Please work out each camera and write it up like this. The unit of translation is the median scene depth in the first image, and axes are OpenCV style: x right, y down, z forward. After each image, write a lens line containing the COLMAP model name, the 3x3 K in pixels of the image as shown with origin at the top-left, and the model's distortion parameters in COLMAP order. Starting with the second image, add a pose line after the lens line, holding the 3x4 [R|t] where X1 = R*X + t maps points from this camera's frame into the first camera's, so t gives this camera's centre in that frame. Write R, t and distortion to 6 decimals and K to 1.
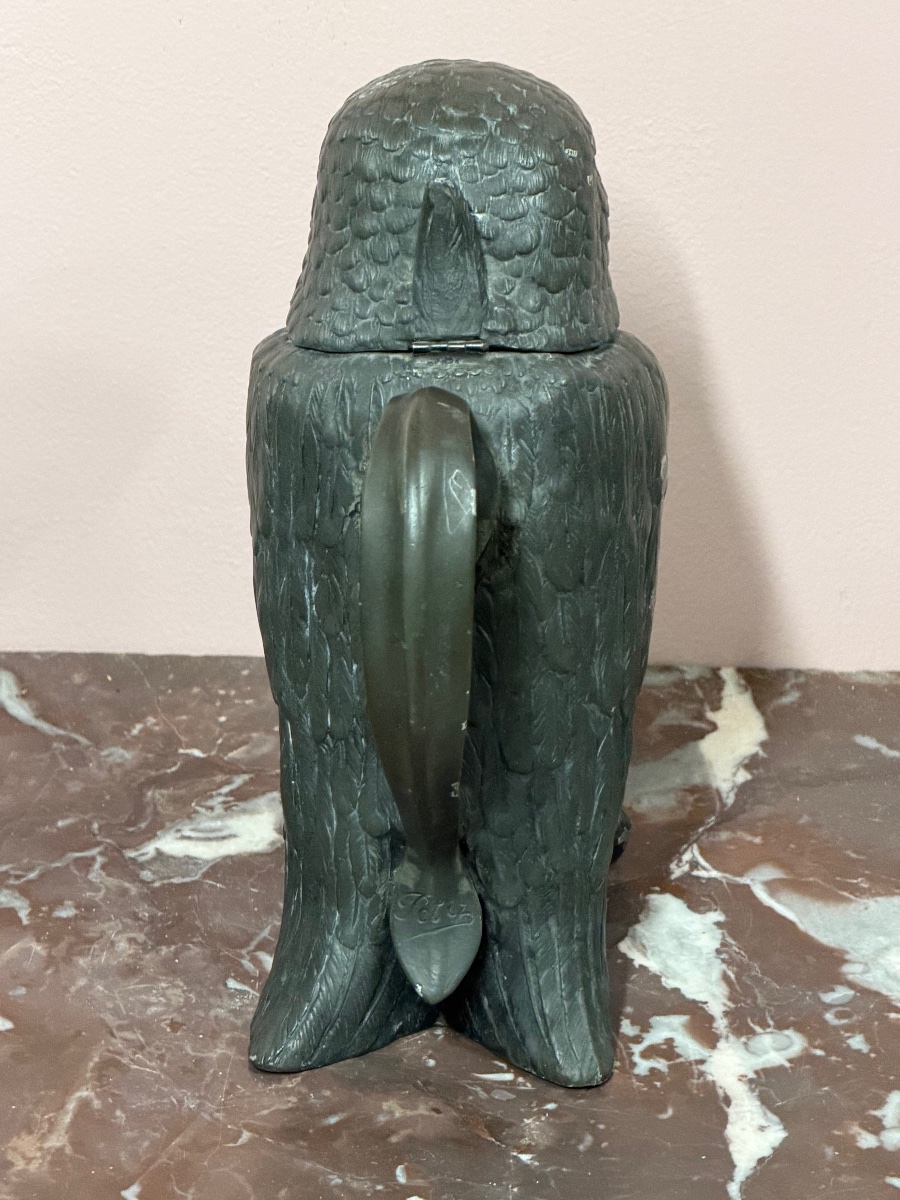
lens RADIAL K [[5211.2, 0, 450.0], [0, 5211.2, 600.0], [0, 0, 1]] dist [0.241778, 2.182411]
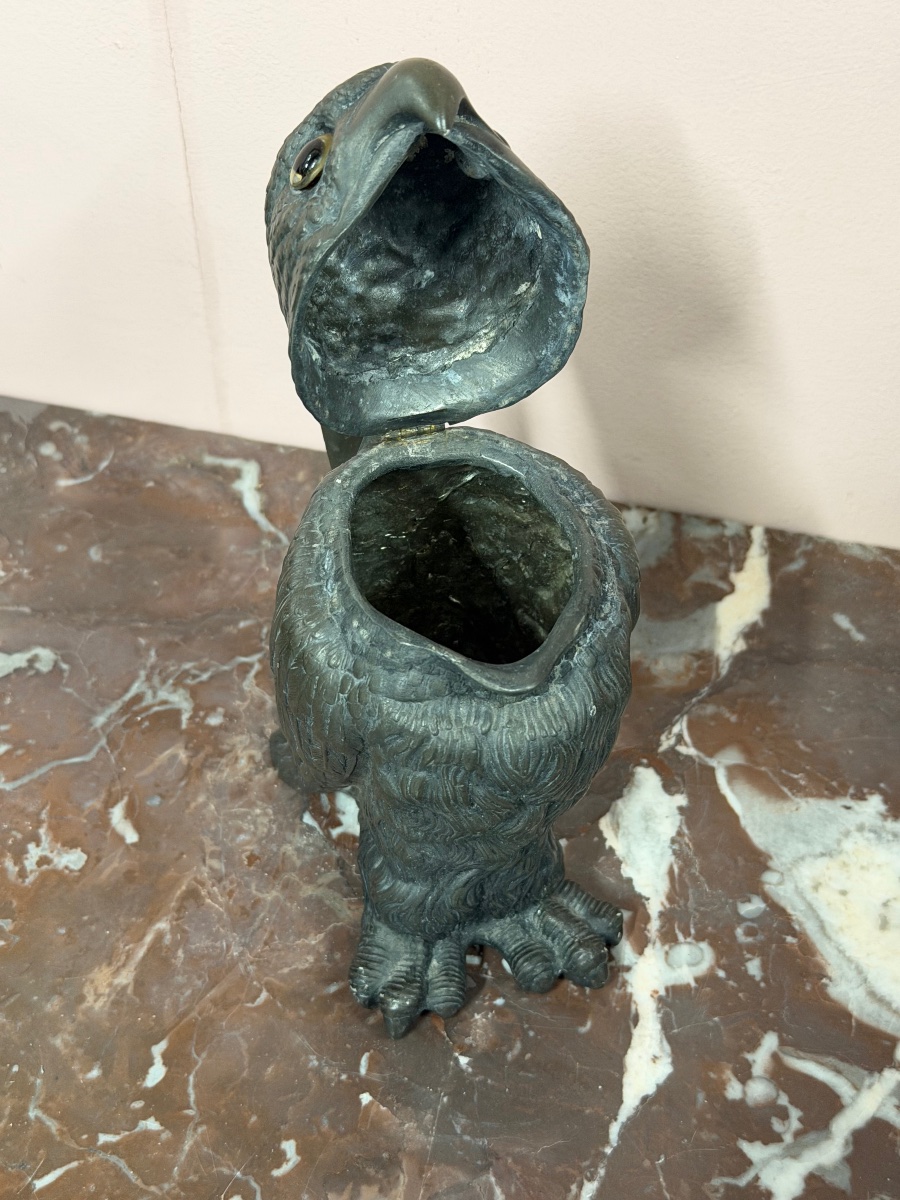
lens RADIAL K [[1826.7, 0, 450.0], [0, 1826.7, 600.0], [0, 0, 1]] dist [0.128828, -0.094645]
pose [[0.971325, 0.157968, -0.177691, 0.069393], [-0.082027, 0.924132, 0.373165, -0.157948], [0.223158, -0.347889, 0.910590, 0.583290]]
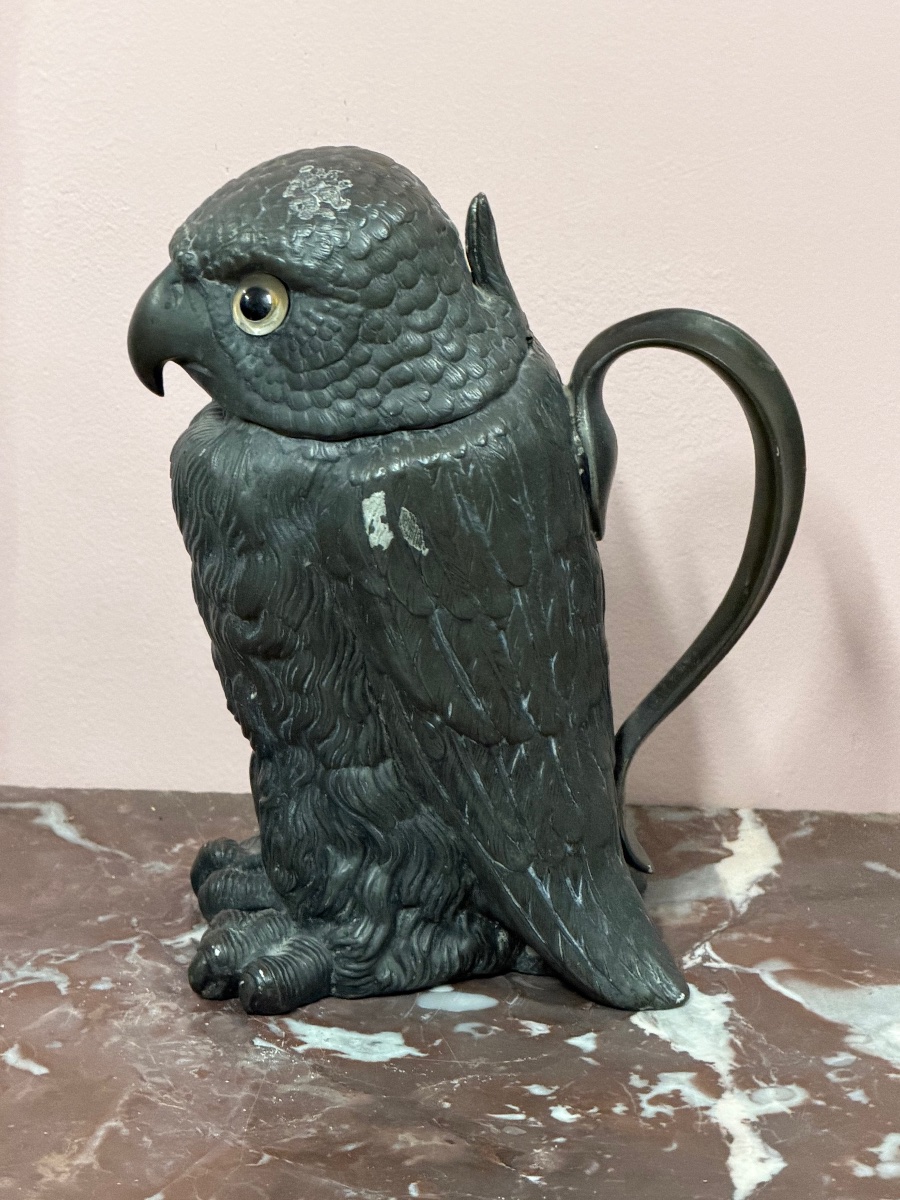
lens RADIAL K [[5211.2, 0, 450.0], [0, 5211.2, 600.0], [0, 0, 1]] dist [0.241778, 2.182411]
pose [[0.999721, 0.006656, -0.022656, 0.019246], [-0.009719, 0.990402, -0.137877, 0.127472], [0.021520, 0.138058, 0.990190, -0.045129]]
